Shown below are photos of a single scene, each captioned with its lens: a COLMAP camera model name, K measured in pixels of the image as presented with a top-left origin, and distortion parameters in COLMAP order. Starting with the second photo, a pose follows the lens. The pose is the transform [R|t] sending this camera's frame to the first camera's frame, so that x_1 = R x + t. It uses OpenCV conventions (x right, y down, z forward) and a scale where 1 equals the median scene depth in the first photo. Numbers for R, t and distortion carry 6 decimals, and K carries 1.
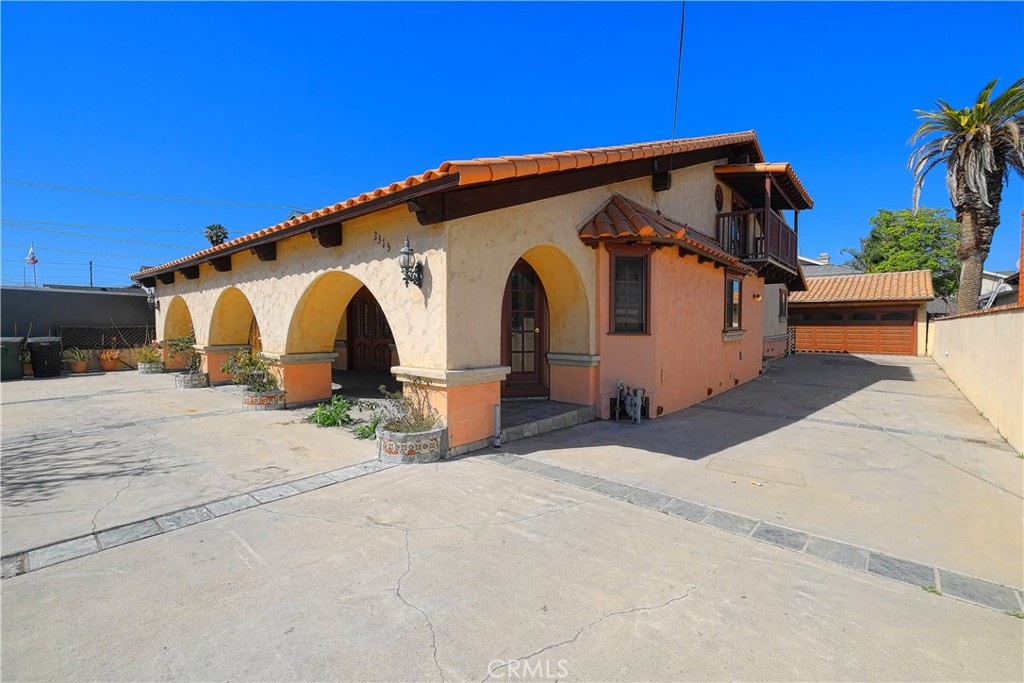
lens RADIAL K [[448.4, 0, 513.5], [0, 448.4, 339.8], [0, 0, 1]] dist [-0.006883, 0.002063]
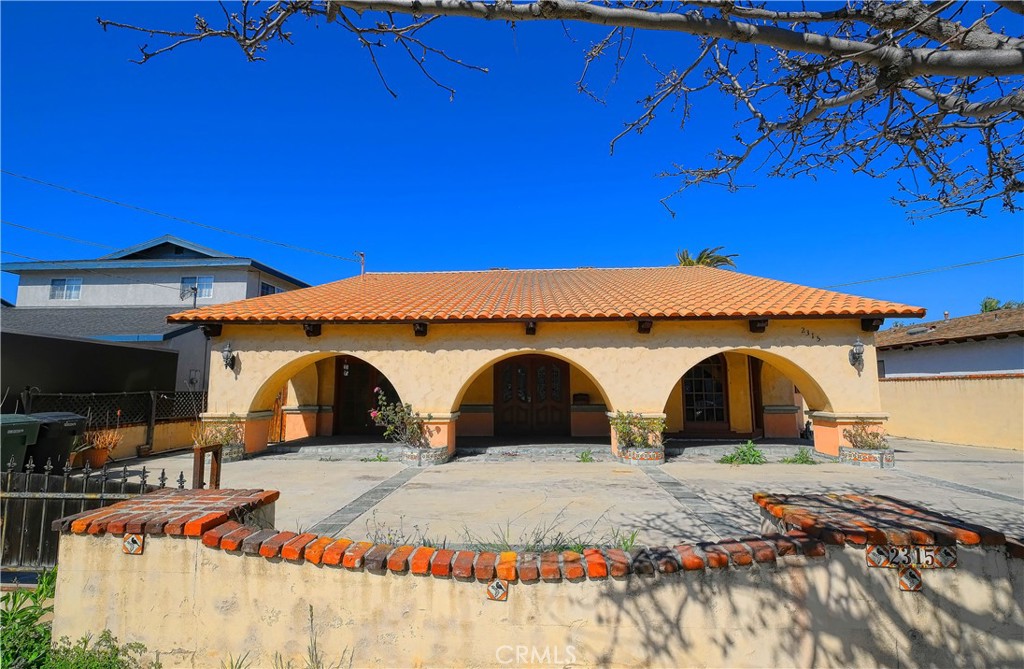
lens RADIAL K [[456.0, 0, 514.0], [0, 456.0, 337.4], [0, 0, 1]] dist [-0.003306, -0.000341]
pose [[0.791000, 0.063157, 0.608548, -0.613313], [0.026306, 0.990227, -0.136961, -0.004547], [-0.611251, 0.124345, 0.781608, 0.110927]]
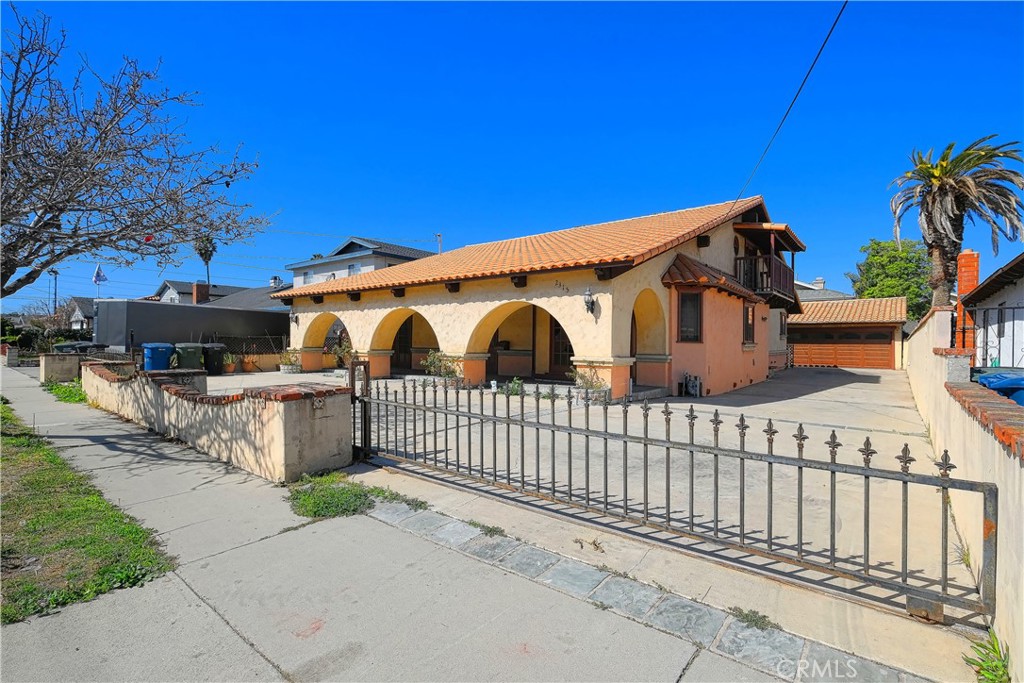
lens RADIAL K [[478.7, 0, 512.3], [0, 478.7, 342.2], [0, 0, 1]] dist [0.000444, 0.001657]
pose [[0.999480, 0.010853, 0.030353, -0.157866], [-0.009735, 0.999277, -0.036745, 0.020740], [-0.030729, 0.036430, 0.998864, -0.252063]]
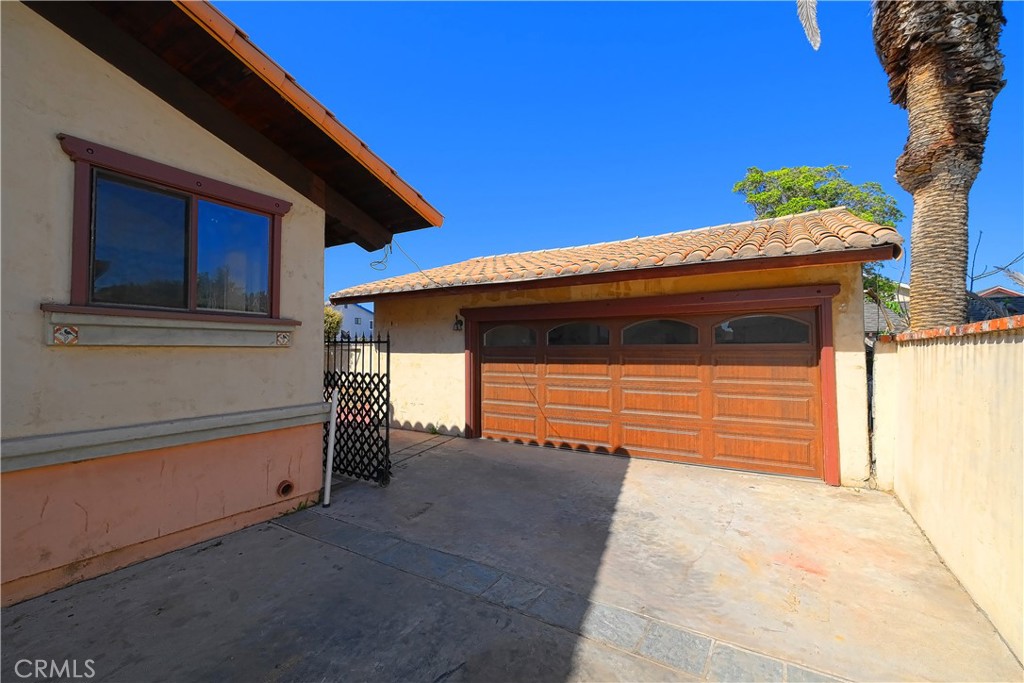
lens RADIAL K [[448.4, 0, 521.6], [0, 448.4, 340.2], [0, 0, 1]] dist [-0.006883, 0.002063]
pose [[0.984463, 0.006526, 0.175473, 0.696804], [0.005594, 0.997637, -0.068483, -0.029651], [-0.175505, 0.068400, 0.982099, 0.794309]]
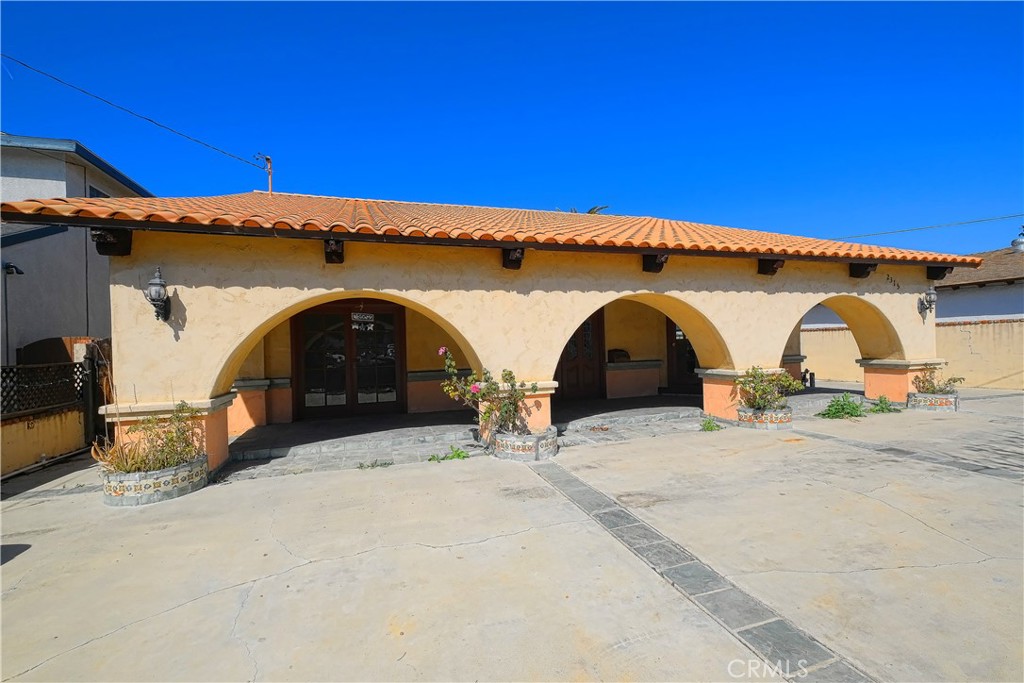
lens RADIAL K [[448.4, 0, 508.2], [0, 448.4, 346.0], [0, 0, 1]] dist [-0.006883, 0.002063]
pose [[0.516506, -0.021877, 0.856004, -0.671072], [0.059025, 0.998205, -0.010104, -0.017386], [-0.854247, 0.055744, 0.516870, 0.392663]]
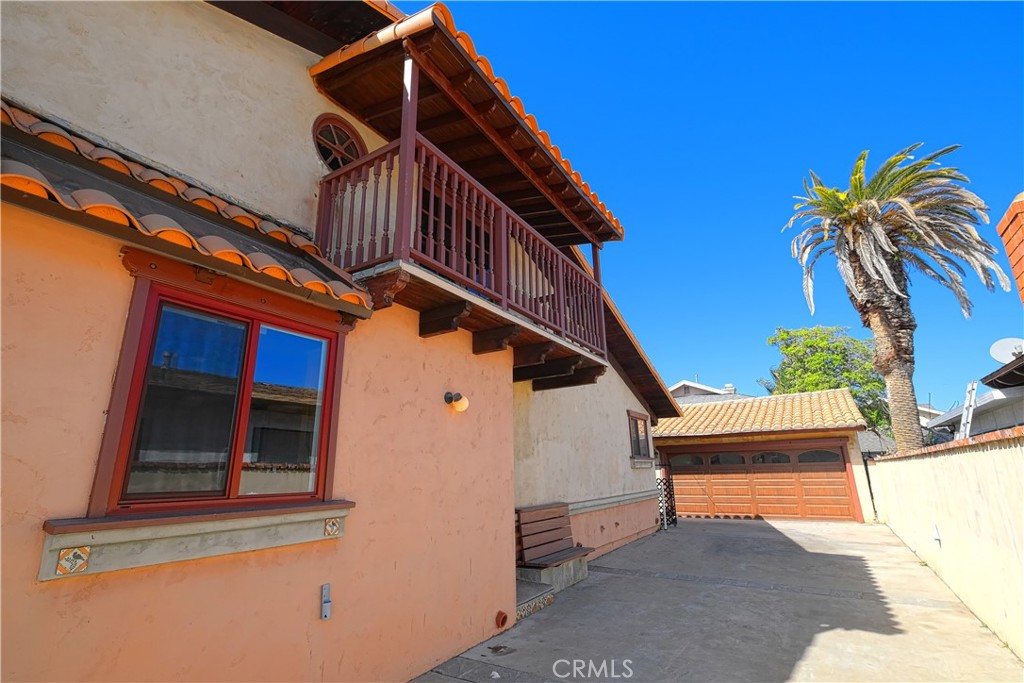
lens RADIAL K [[478.7, 0, 516.9], [0, 478.7, 339.5], [0, 0, 1]] dist [0.000444, 0.001657]
pose [[0.988030, 0.022165, 0.152660, 0.341876], [0.025803, 0.951935, -0.305210, -0.014408], [-0.152088, 0.305496, 0.939969, 0.393677]]
